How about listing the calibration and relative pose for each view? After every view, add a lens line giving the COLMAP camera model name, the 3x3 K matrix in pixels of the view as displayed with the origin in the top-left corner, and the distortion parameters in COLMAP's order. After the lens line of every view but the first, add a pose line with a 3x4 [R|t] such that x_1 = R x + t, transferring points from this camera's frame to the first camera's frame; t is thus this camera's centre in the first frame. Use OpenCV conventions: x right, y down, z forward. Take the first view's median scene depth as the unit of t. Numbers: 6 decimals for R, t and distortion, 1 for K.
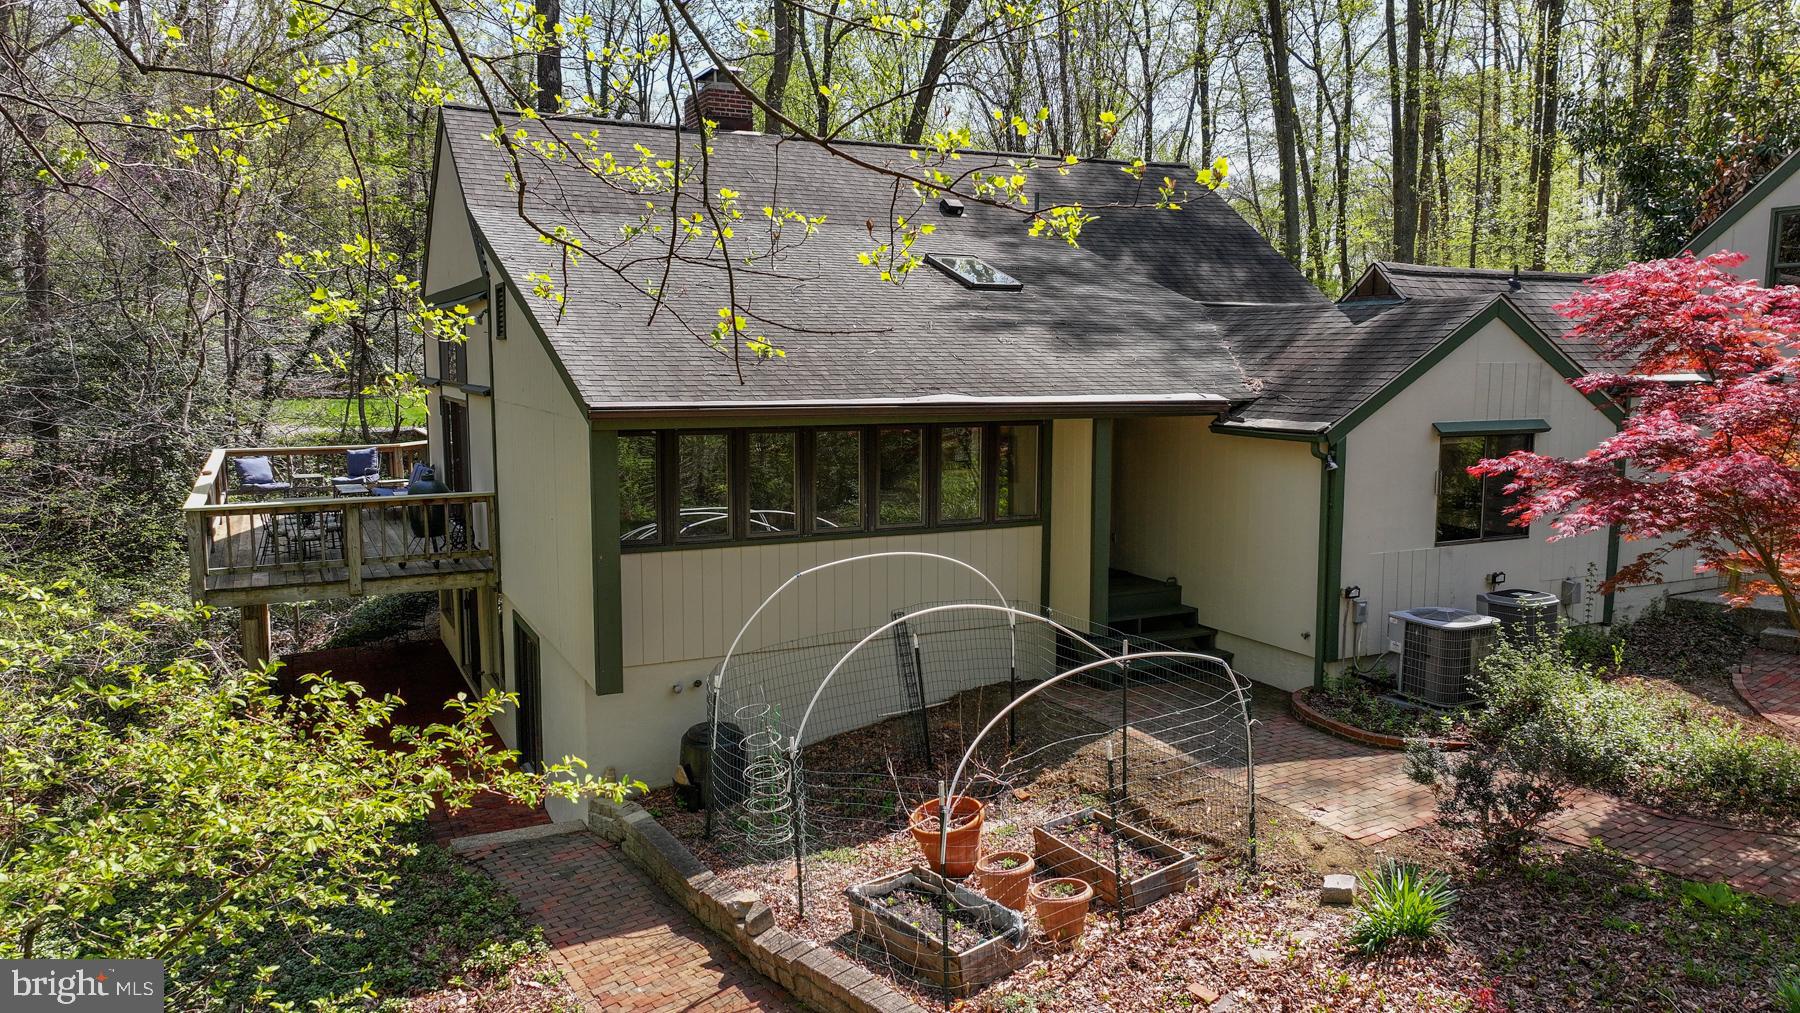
lens RADIAL K [[1245.4, 0, 902.6], [0, 1245.4, 499.5], [0, 0, 1]] dist [-0.005031, 0.008177]
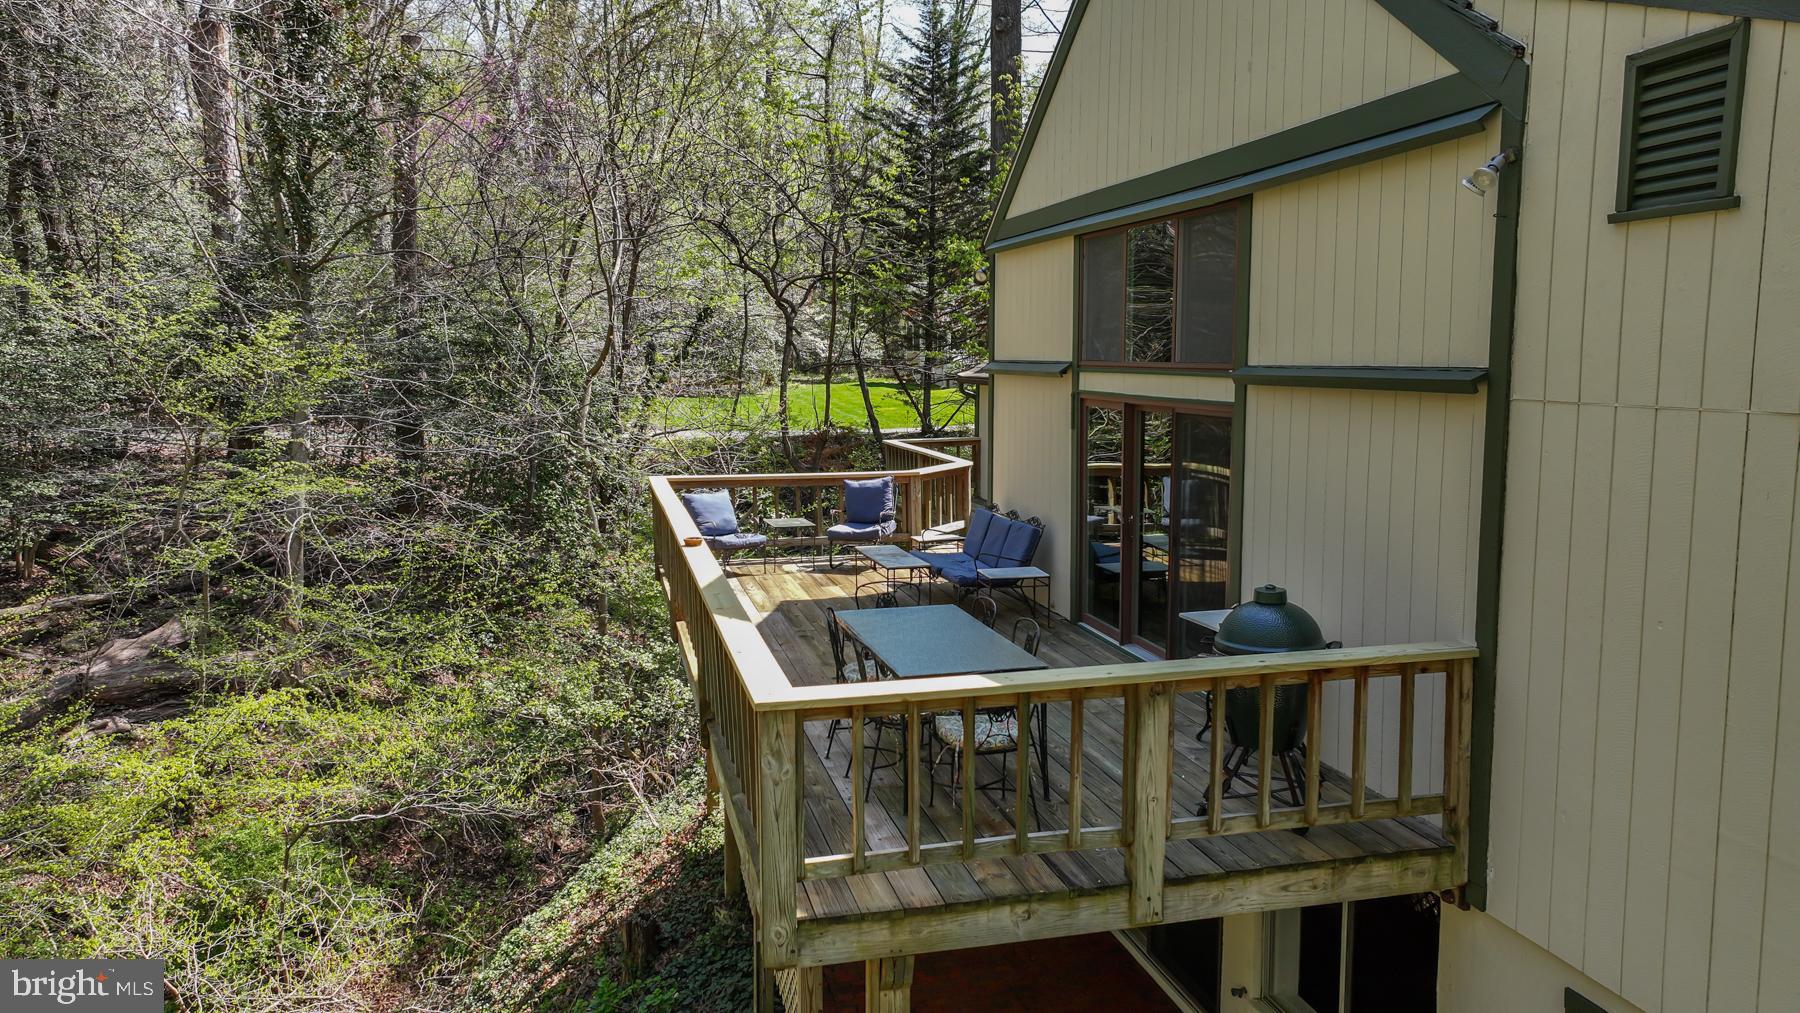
lens RADIAL K [[1245.4, 0, 899.8], [0, 1245.4, 506.8], [0, 0, 1]] dist [-0.005031, 0.008177]
pose [[0.974171, 0.025748, -0.224339, -0.245691], [-0.024873, 0.999668, 0.006722, -0.027385], [0.224438, -0.000968, 0.974488, 0.355478]]
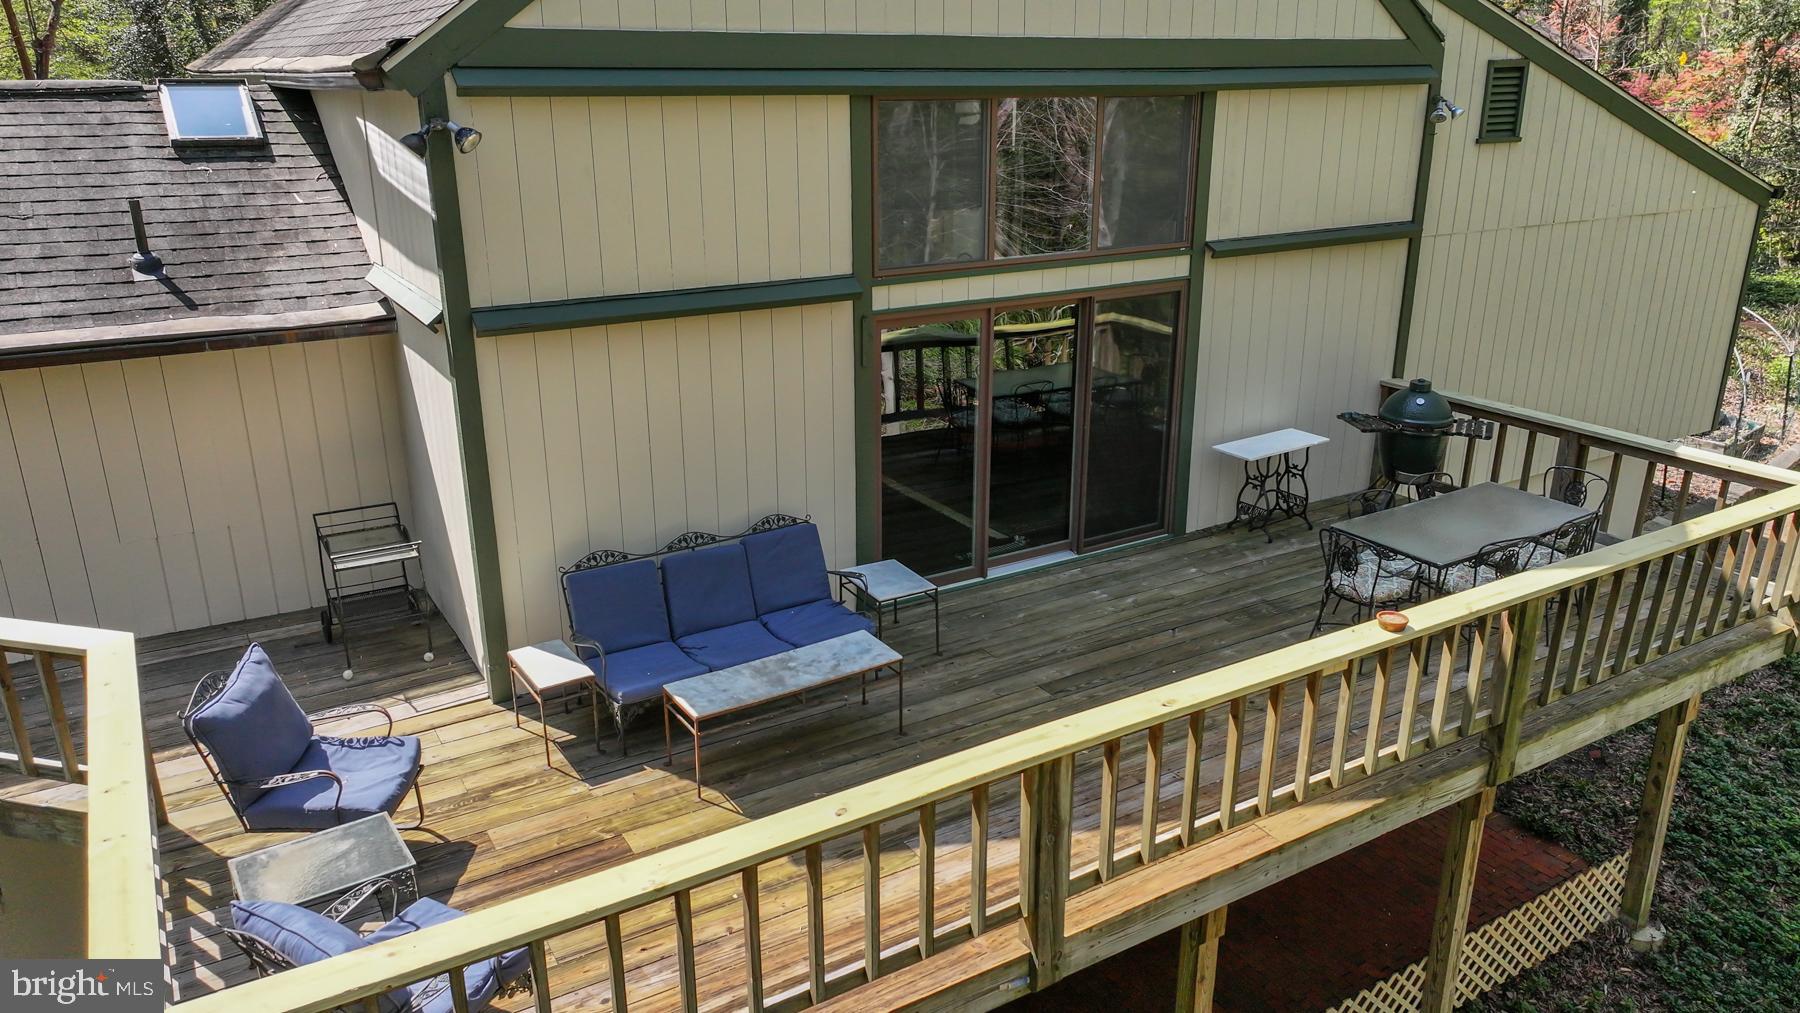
lens RADIAL K [[1245.4, 0, 898.7], [0, 1245.4, 507.8], [0, 0, 1]] dist [-0.005031, 0.008177]
pose [[-0.065026, -0.334116, 0.940286, -0.572889], [0.121267, 0.932651, 0.339789, -0.119398], [-0.990488, 0.136121, -0.020129, 0.764379]]
